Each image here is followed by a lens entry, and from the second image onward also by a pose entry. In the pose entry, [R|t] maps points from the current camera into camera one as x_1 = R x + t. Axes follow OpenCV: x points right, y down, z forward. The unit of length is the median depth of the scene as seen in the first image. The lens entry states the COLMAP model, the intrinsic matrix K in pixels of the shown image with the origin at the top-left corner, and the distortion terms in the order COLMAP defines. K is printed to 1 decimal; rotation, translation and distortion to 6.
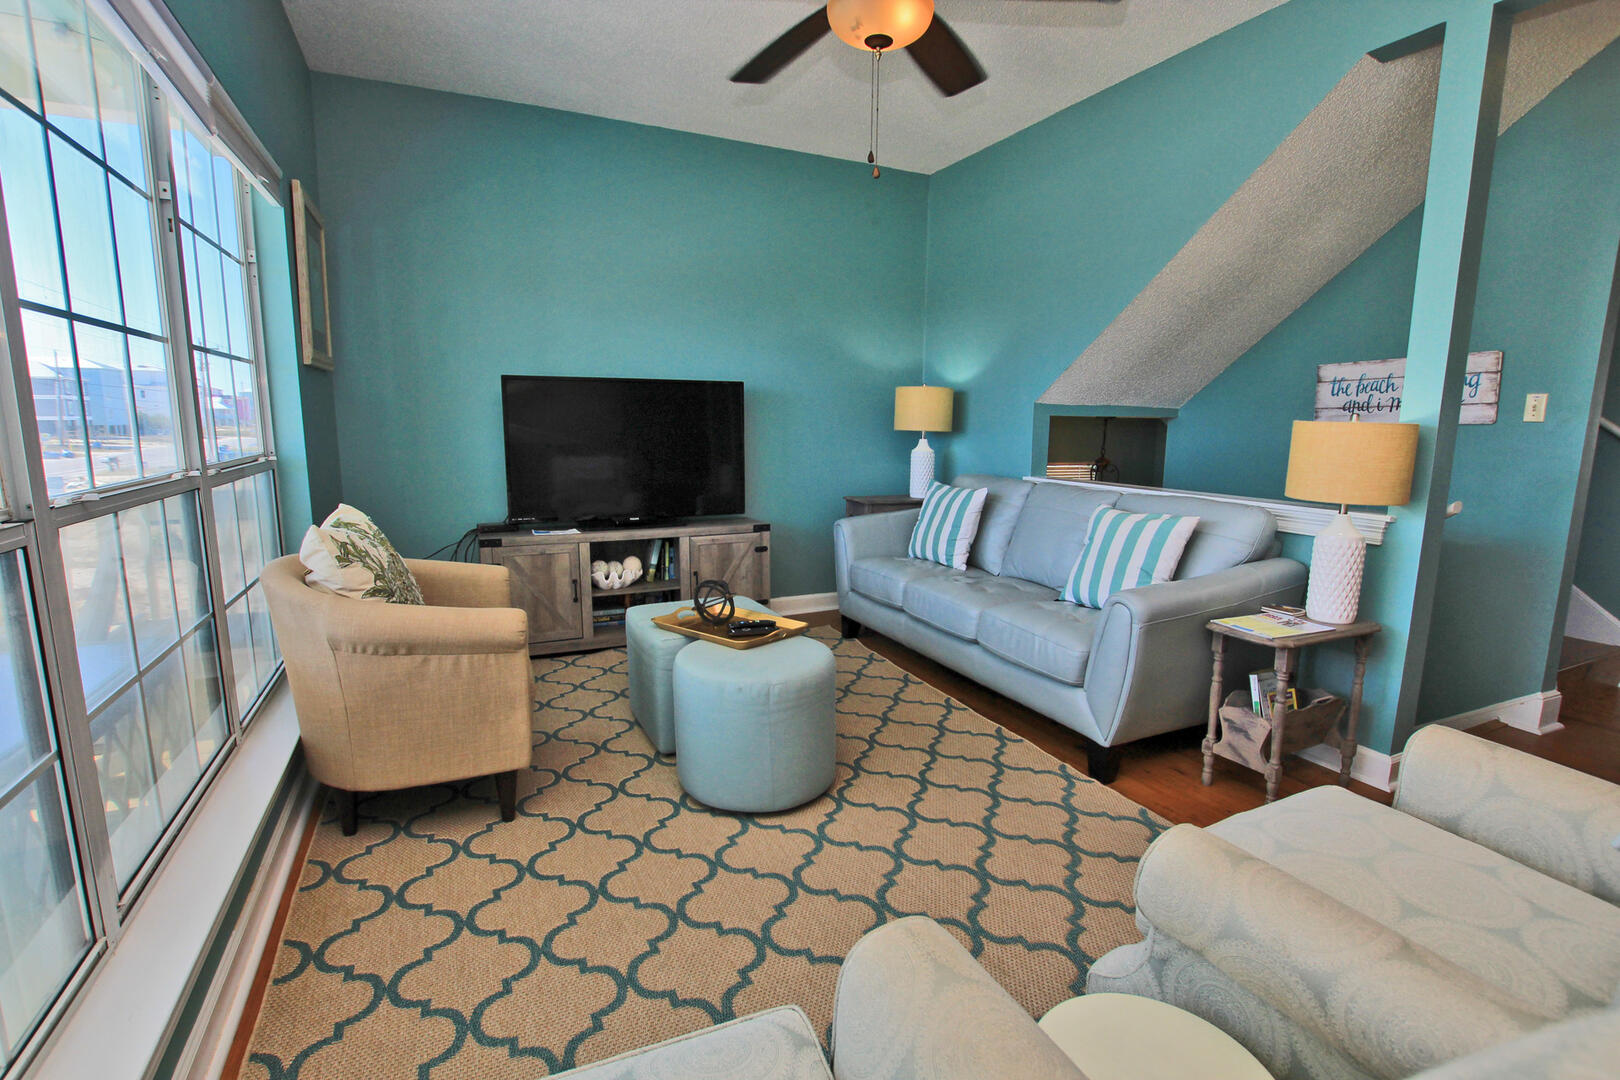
lens RADIAL K [[751.3, 0, 819.8], [0, 751.3, 540.1], [0, 0, 1]] dist [-0.032433, 0.003768]
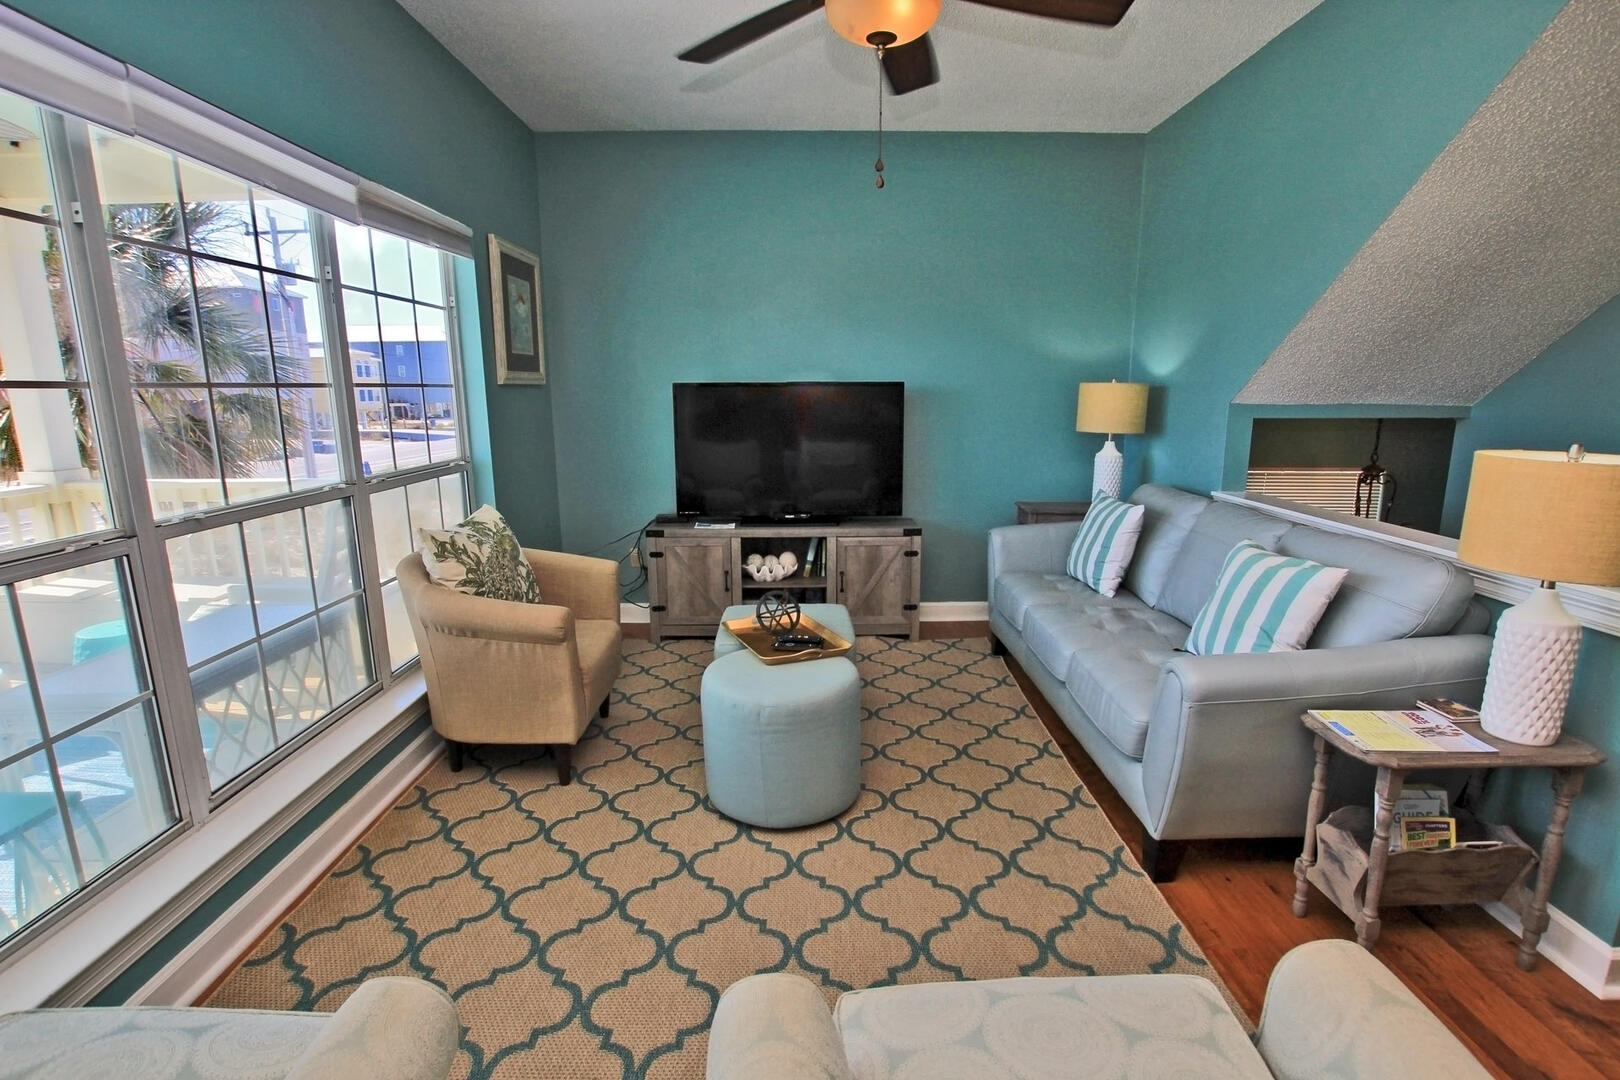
lens RADIAL K [[751.3, 0, 818.5], [0, 751.3, 542.9], [0, 0, 1]] dist [-0.032433, 0.003768]
pose [[0.907616, 0.069628, -0.413986, 0.348794], [-0.054140, 0.997328, 0.049044, -0.069986], [0.416295, -0.022100, 0.908961, 0.094209]]
